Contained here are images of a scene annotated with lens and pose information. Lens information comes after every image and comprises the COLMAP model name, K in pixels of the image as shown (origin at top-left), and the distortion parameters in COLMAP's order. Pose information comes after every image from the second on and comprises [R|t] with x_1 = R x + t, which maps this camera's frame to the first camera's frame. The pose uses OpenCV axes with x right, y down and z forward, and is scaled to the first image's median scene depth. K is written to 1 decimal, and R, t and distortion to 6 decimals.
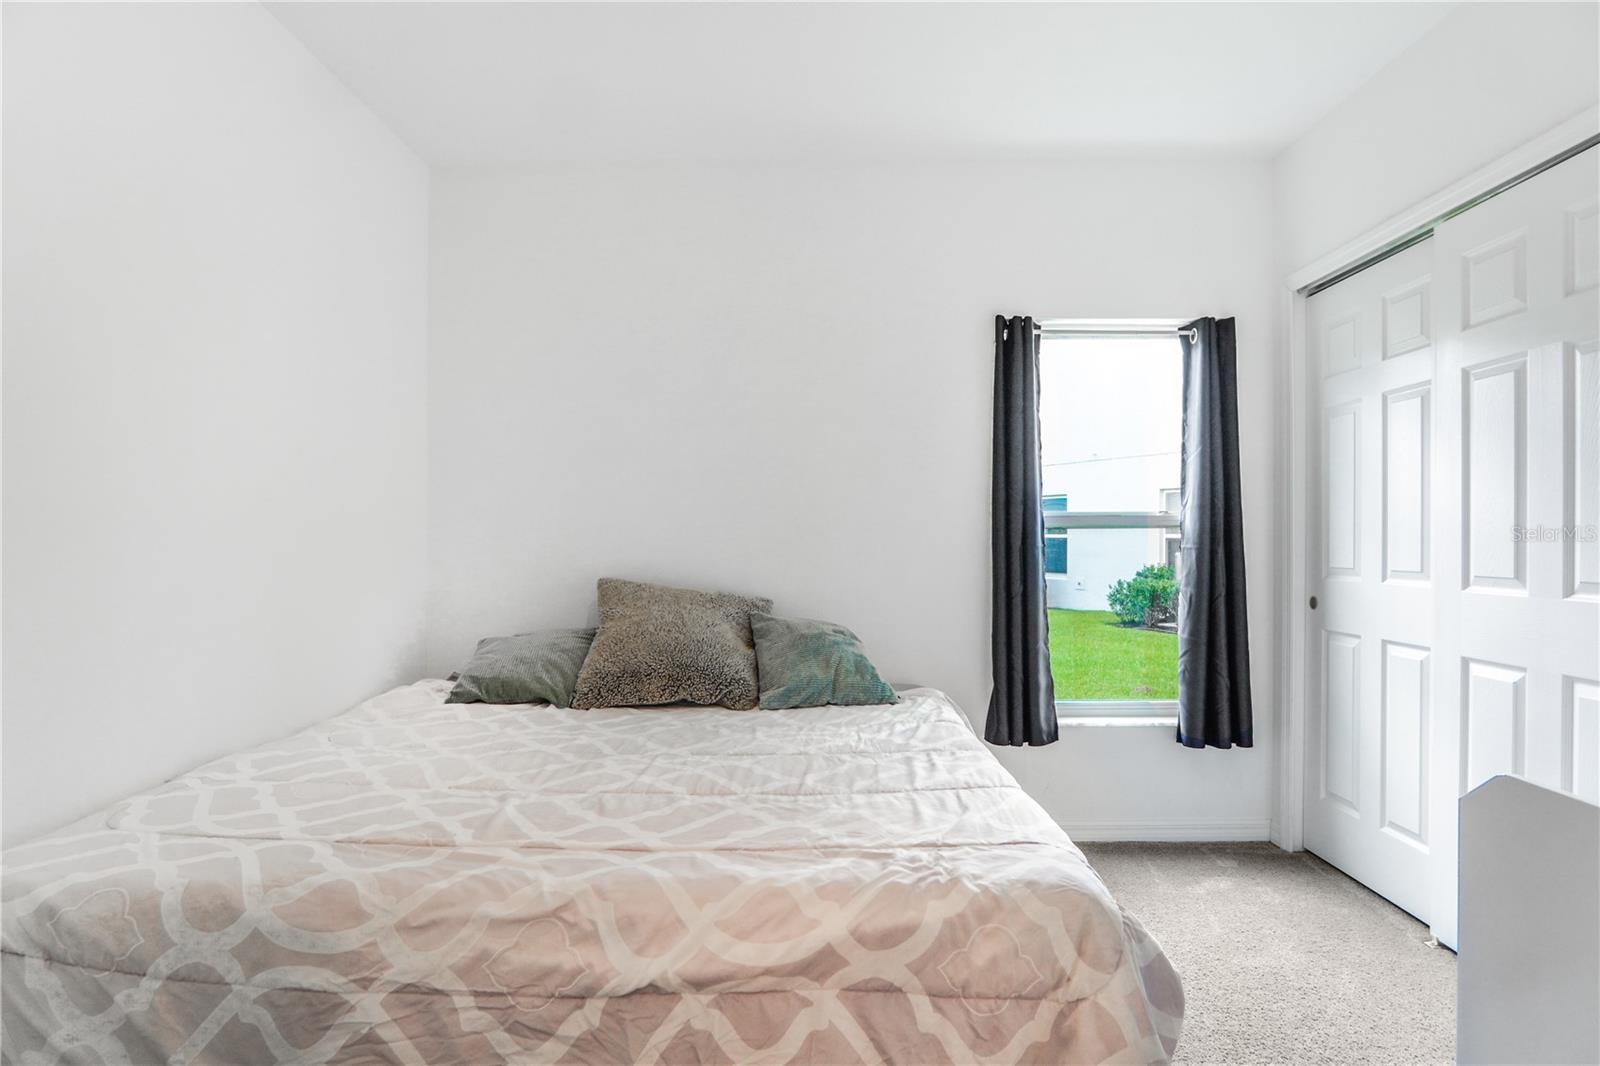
lens RADIAL K [[861.7, 0, 799.2], [0, 861.7, 537.3], [0, 0, 1]] dist [-0.035498, 0.010820]
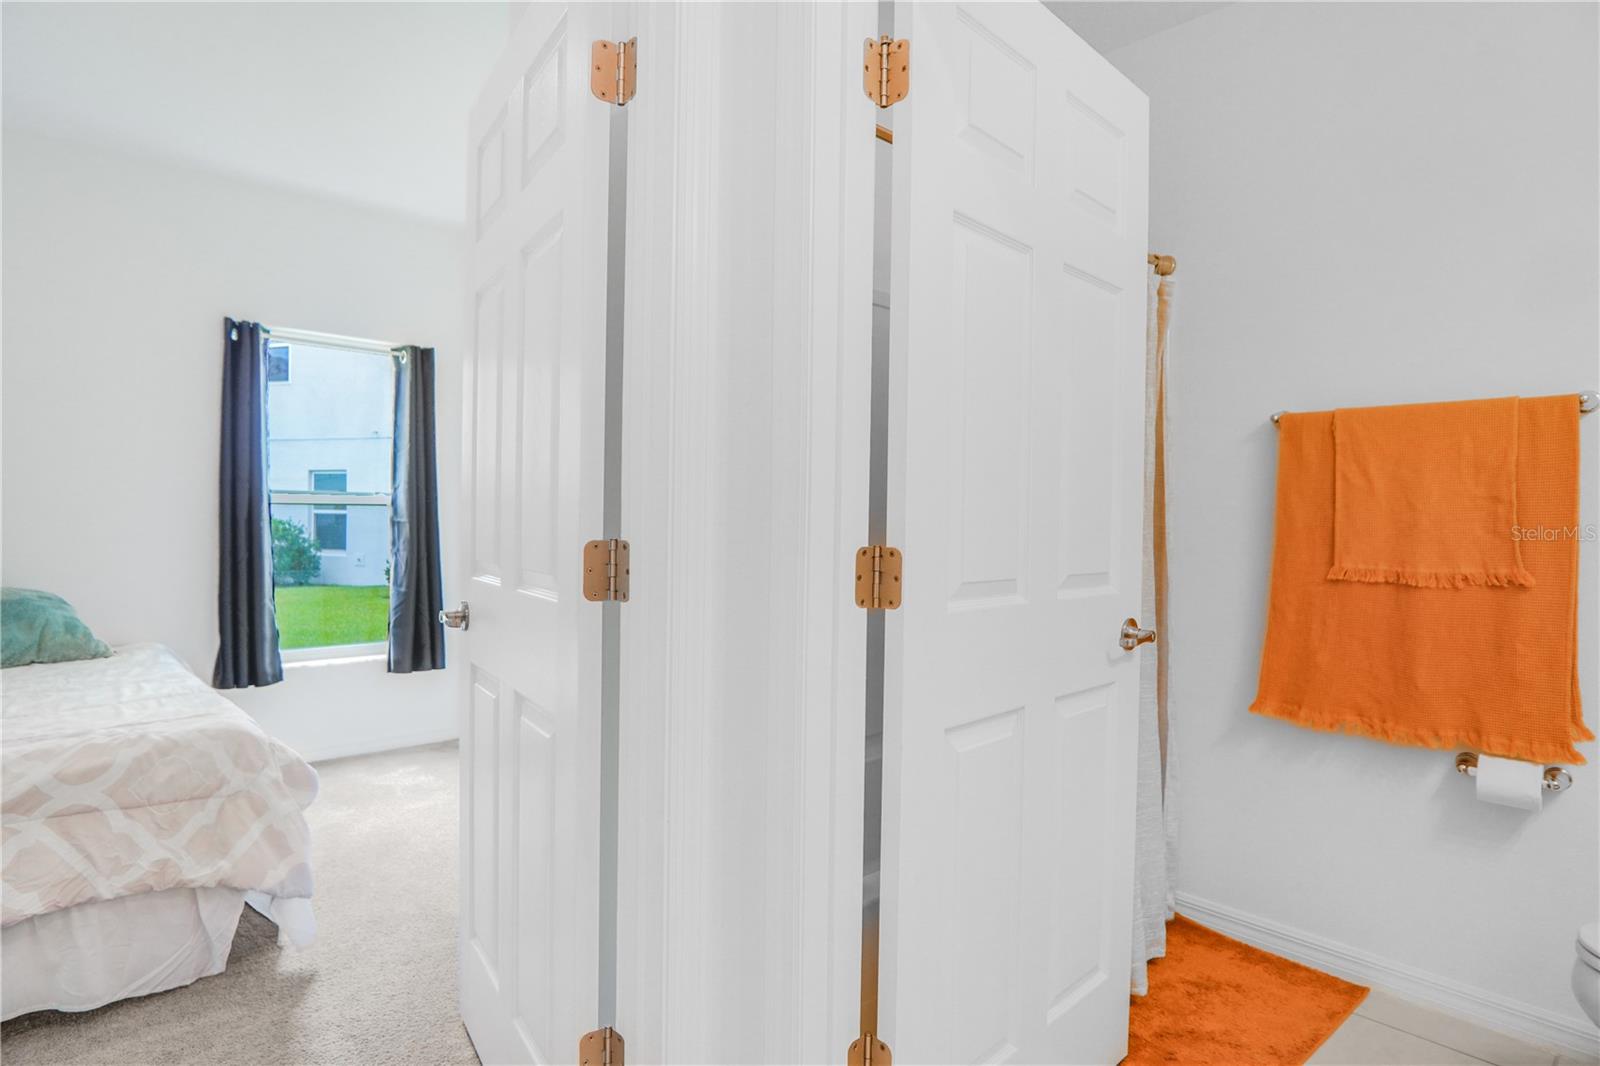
lens RADIAL K [[861.7, 0, 799.2], [0, 861.7, 537.3], [0, 0, 1]] dist [-0.035498, 0.010820]
pose [[0.715985, -0.004065, 0.698104, -0.014489], [-0.013894, 0.999702, 0.020072, 0.001962], [-0.697977, -0.024070, 0.715715, -0.422218]]
